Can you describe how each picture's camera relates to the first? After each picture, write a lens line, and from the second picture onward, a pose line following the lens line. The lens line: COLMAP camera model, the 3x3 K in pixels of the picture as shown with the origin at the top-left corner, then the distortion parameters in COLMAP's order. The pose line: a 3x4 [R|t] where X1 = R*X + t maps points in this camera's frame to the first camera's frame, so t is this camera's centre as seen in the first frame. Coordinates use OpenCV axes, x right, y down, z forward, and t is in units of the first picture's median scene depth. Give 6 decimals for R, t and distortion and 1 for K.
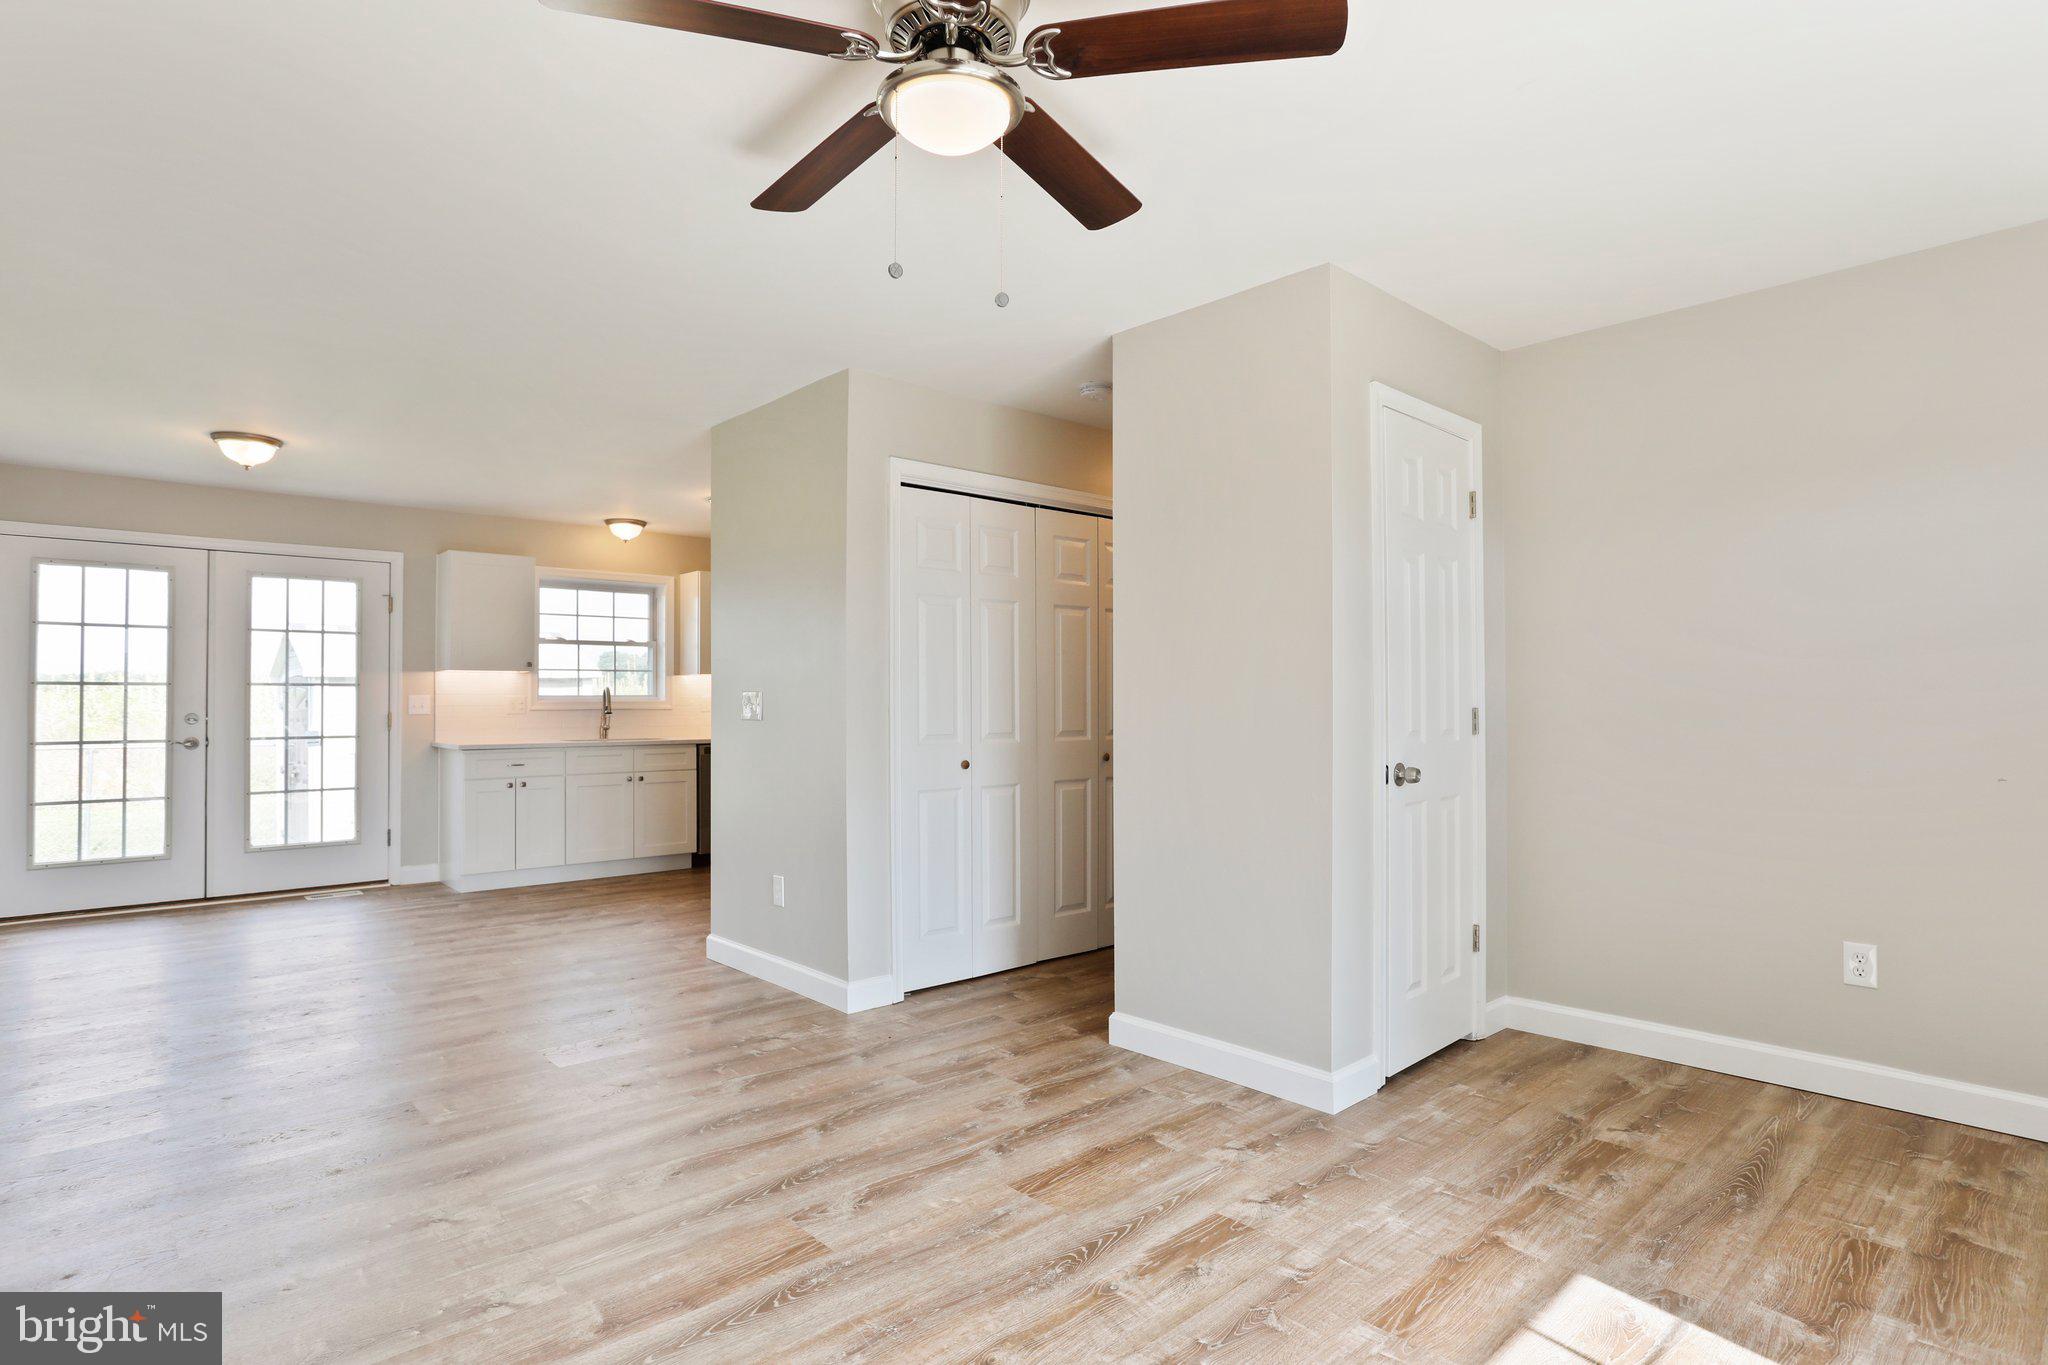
lens RADIAL K [[1059.6, 0, 1030.3], [0, 1059.6, 673.9], [0, 0, 1]] dist [-0.032882, -0.000142]
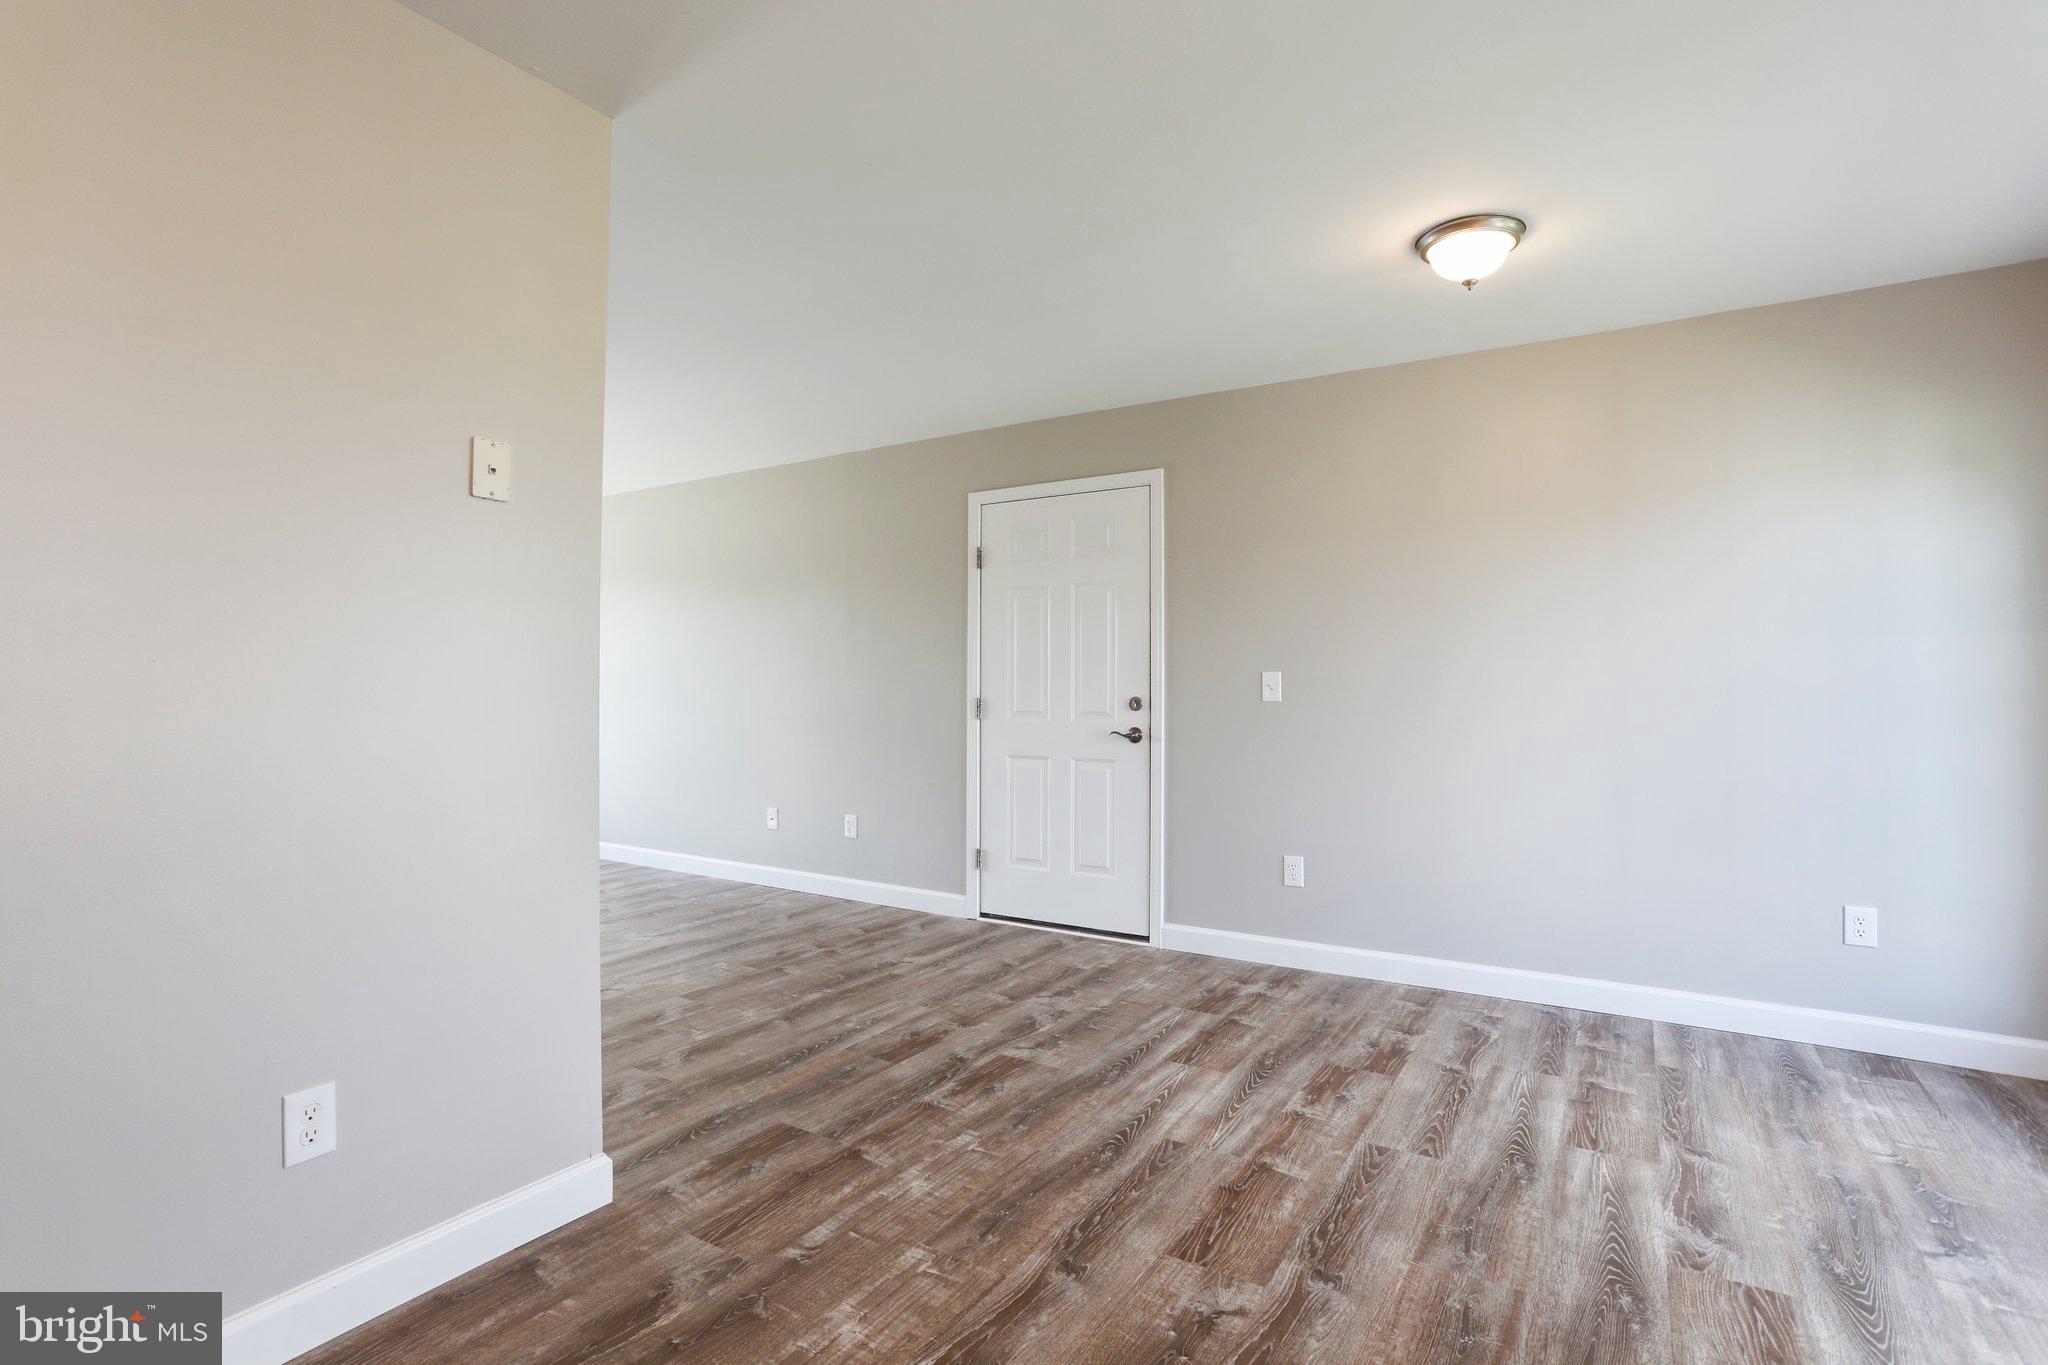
lens RADIAL K [[993.4, 0, 1026.0], [0, 993.4, 689.0], [0, 0, 1]] dist [-0.054531, 0.024399]
pose [[-0.967149, -0.000353, -0.254211, -0.295529], [0.006697, 0.999617, -0.026869, 0.035542], [0.254123, -0.027689, -0.966775, 1.182577]]
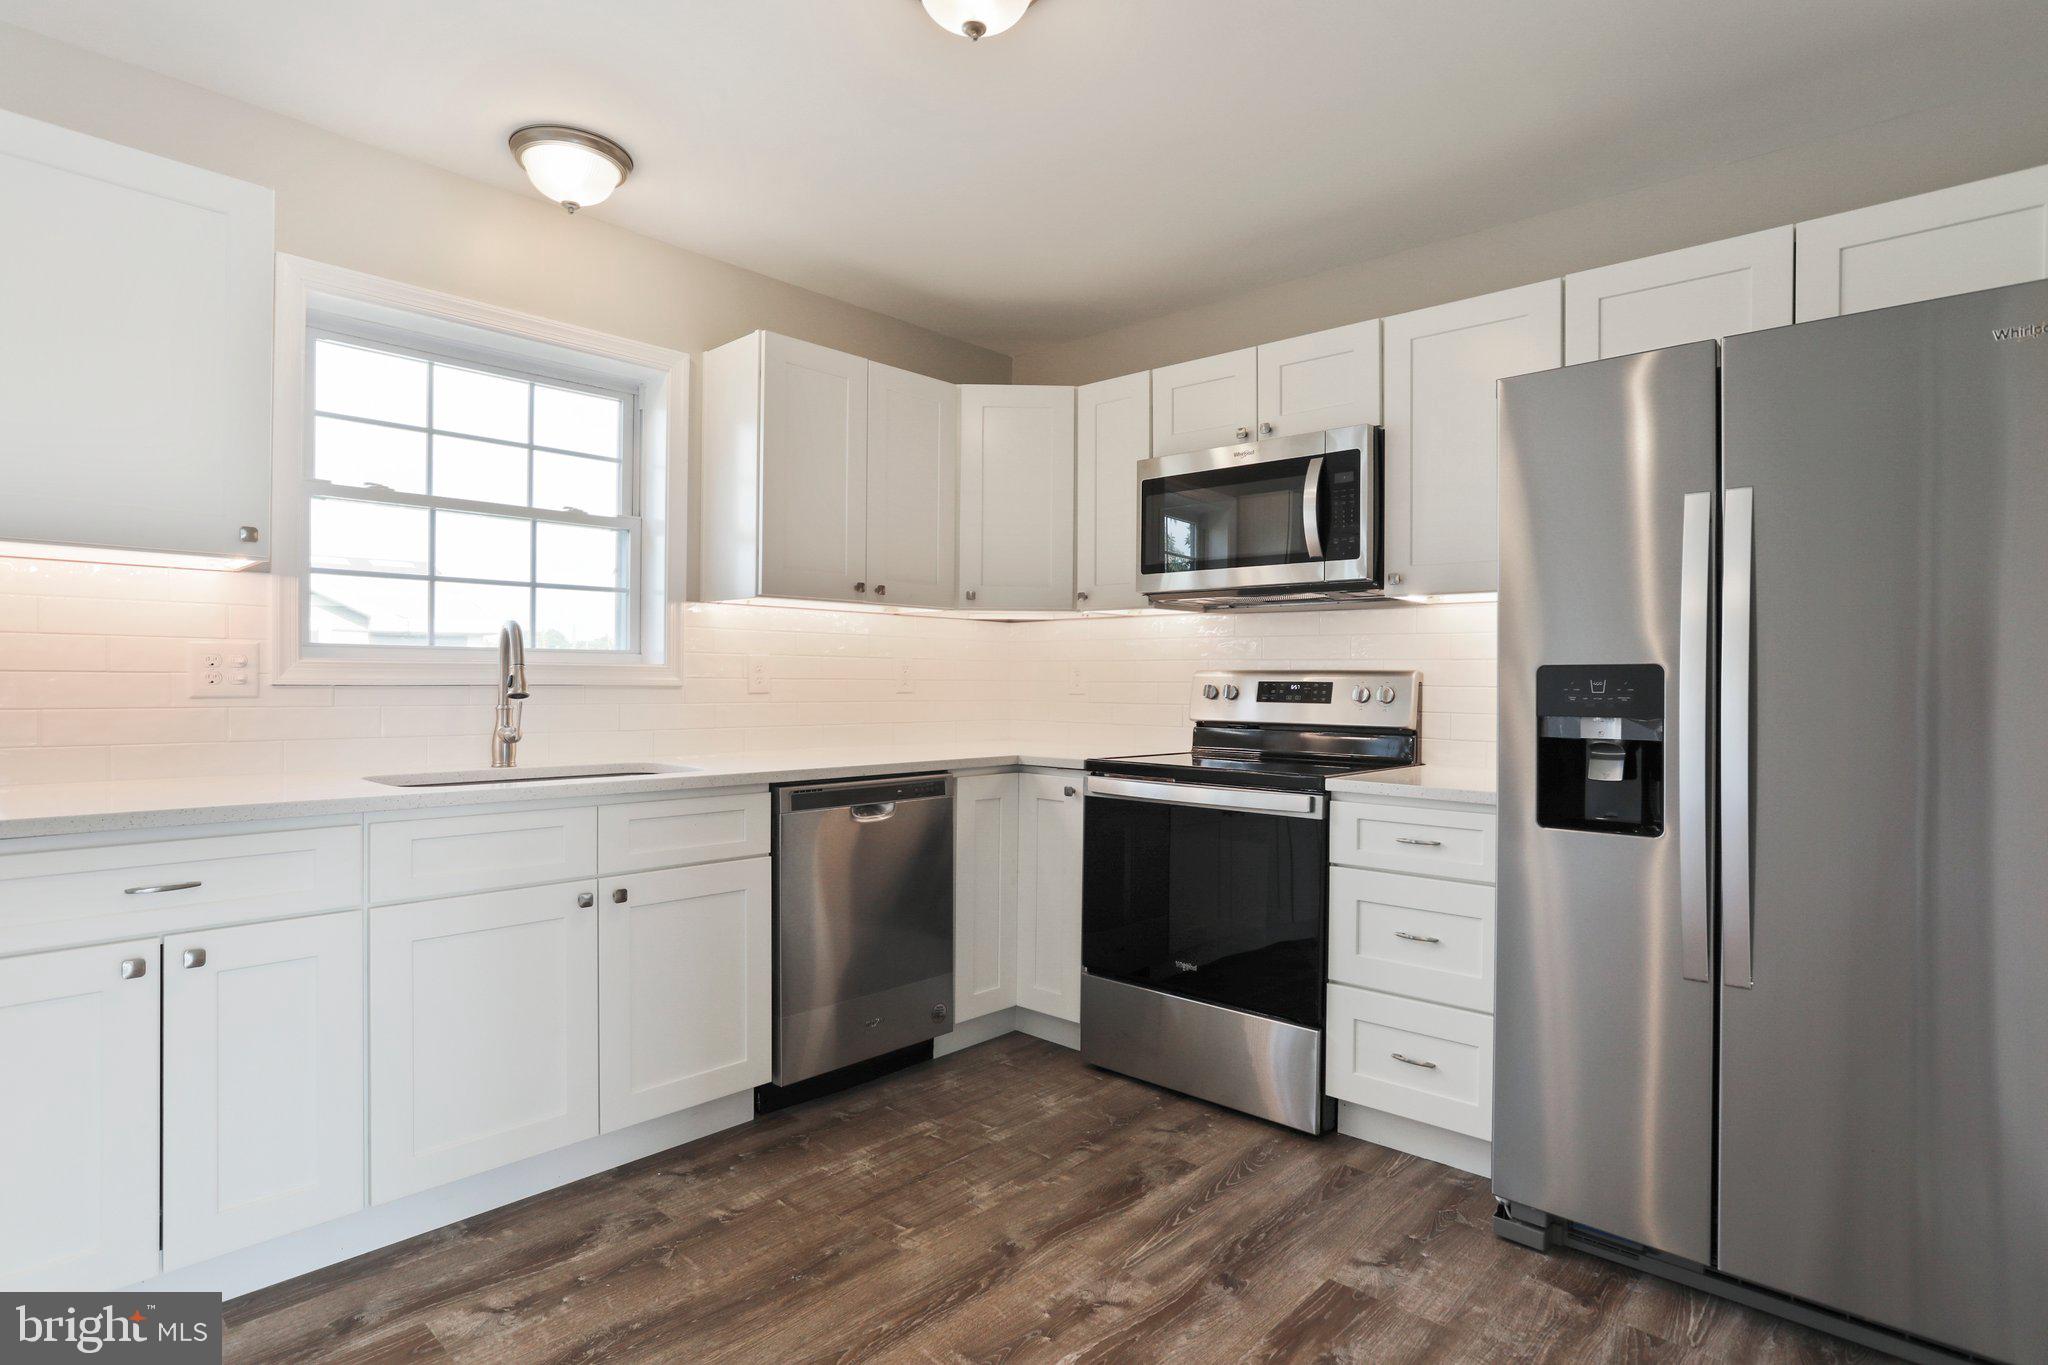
lens RADIAL K [[1059.3, 0, 1037.6], [0, 1059.3, 689.9], [0, 0, 1]] dist [-0.051614, 0.000280]
pose [[0.996580, 0.008490, 0.082193, -0.307827], [-0.011300, 0.999366, 0.033776, 0.025388], [-0.081855, -0.034589, 0.996044, 0.767874]]
